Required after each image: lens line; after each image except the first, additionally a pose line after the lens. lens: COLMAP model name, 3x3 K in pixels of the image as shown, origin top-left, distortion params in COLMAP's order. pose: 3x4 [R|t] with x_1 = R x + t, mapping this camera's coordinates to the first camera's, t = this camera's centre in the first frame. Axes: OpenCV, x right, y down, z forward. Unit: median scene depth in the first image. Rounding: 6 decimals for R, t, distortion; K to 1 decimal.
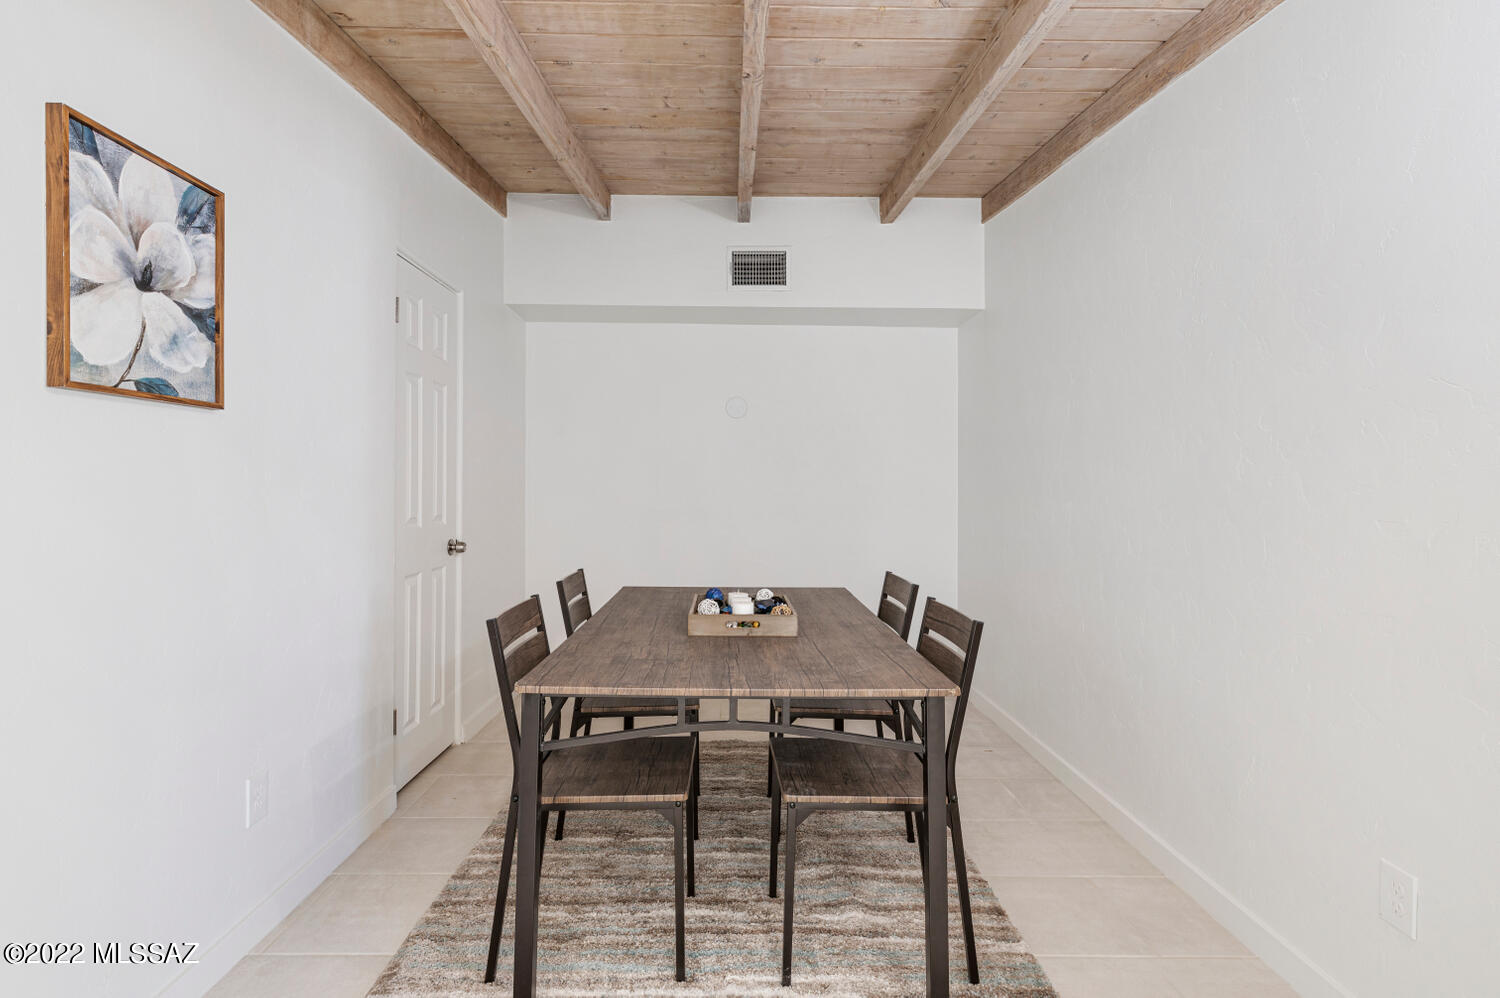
lens RADIAL K [[724.9, 0, 748.1], [0, 724.9, 492.0], [0, 0, 1]] dist [-0.005533, 0.002181]
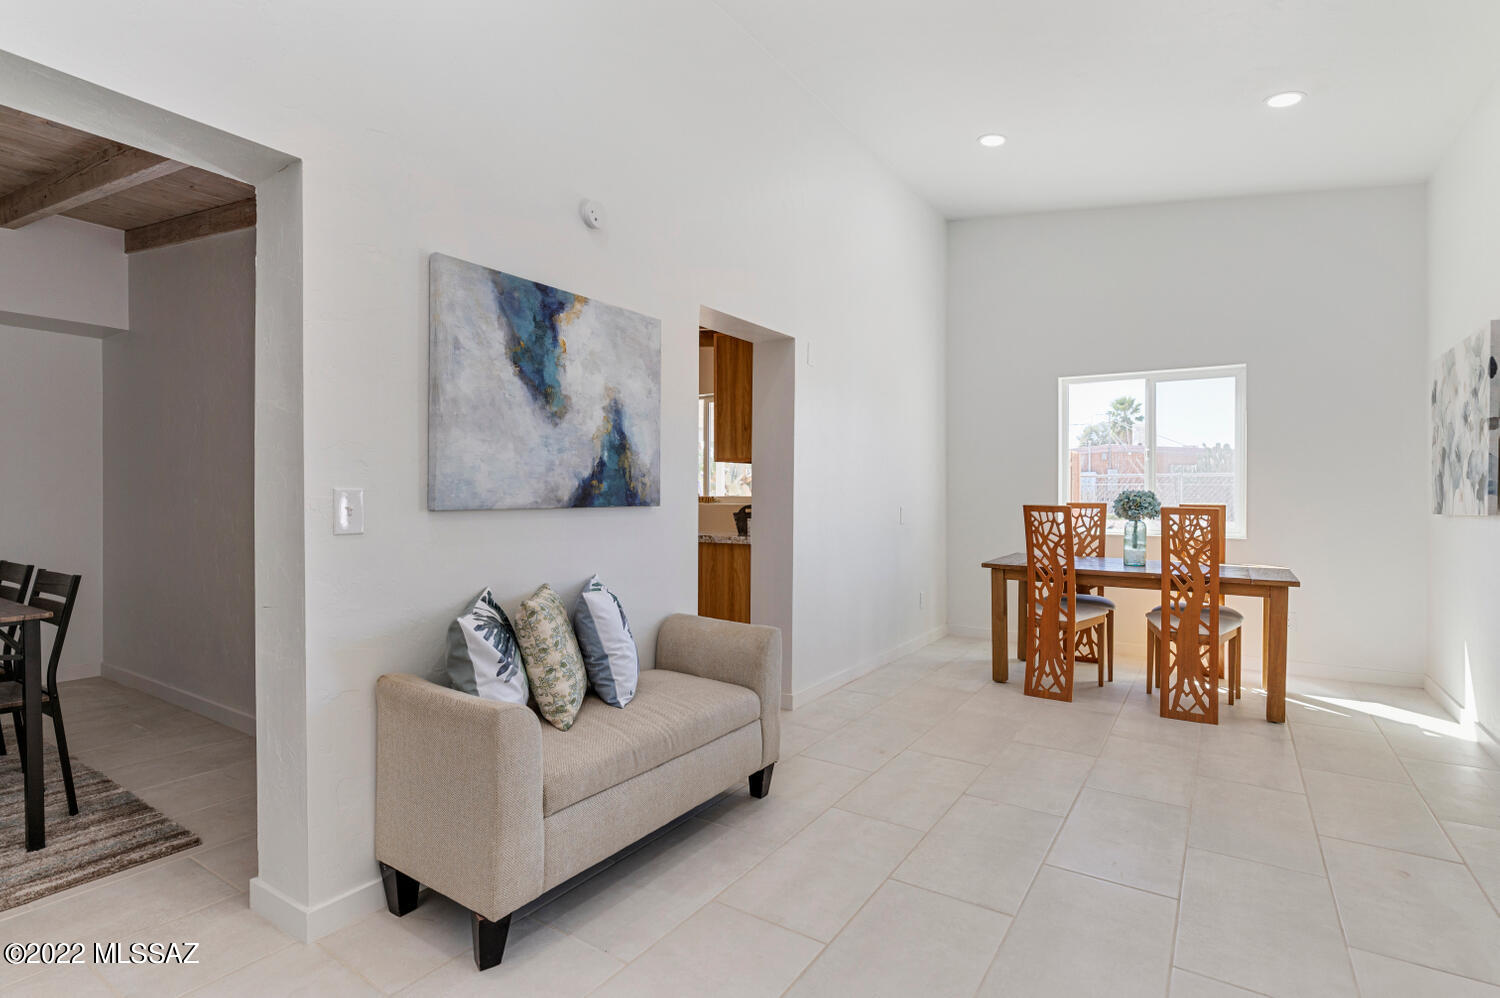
lens RADIAL K [[724.9, 0, 746.8], [0, 724.9, 492.6], [0, 0, 1]] dist [-0.005533, 0.002181]
pose [[0.566760, -0.002040, 0.823881, -0.116346], [0.004626, 0.999989, -0.000707, 0.013784], [-0.823870, 0.004212, 0.566763, -0.900566]]
